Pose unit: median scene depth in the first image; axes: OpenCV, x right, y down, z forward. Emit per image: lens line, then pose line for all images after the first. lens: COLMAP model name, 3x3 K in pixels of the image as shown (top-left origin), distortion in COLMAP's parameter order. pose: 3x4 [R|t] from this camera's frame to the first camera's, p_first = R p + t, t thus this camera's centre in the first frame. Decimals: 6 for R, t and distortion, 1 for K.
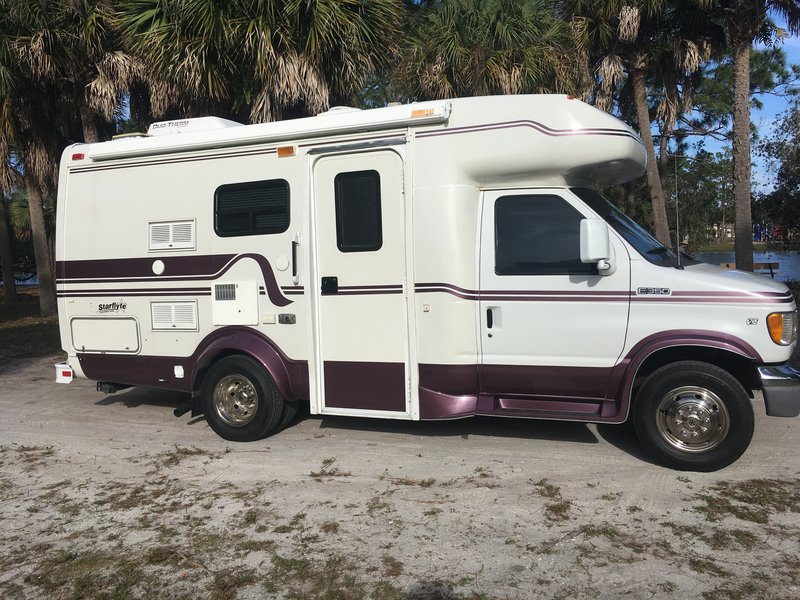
lens RADIAL K [[689.4, 0, 400.0], [0, 689.4, 300.0], [0, 0, 1]] dist [0.007053, -0.011715]
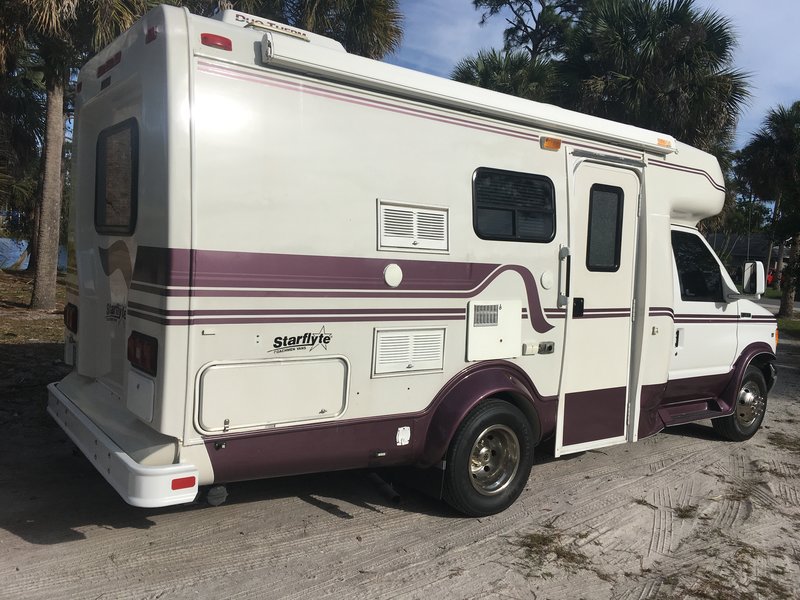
lens RADIAL K [[689.4, 0, 400.0], [0, 689.4, 300.0], [0, 0, 1]] dist [0.007053, -0.011715]
pose [[0.516699, 0.007129, 0.856137, -0.951514], [-0.014653, 0.999893, 0.000517, -0.027360], [-0.856042, -0.012812, 0.516748, 0.721045]]
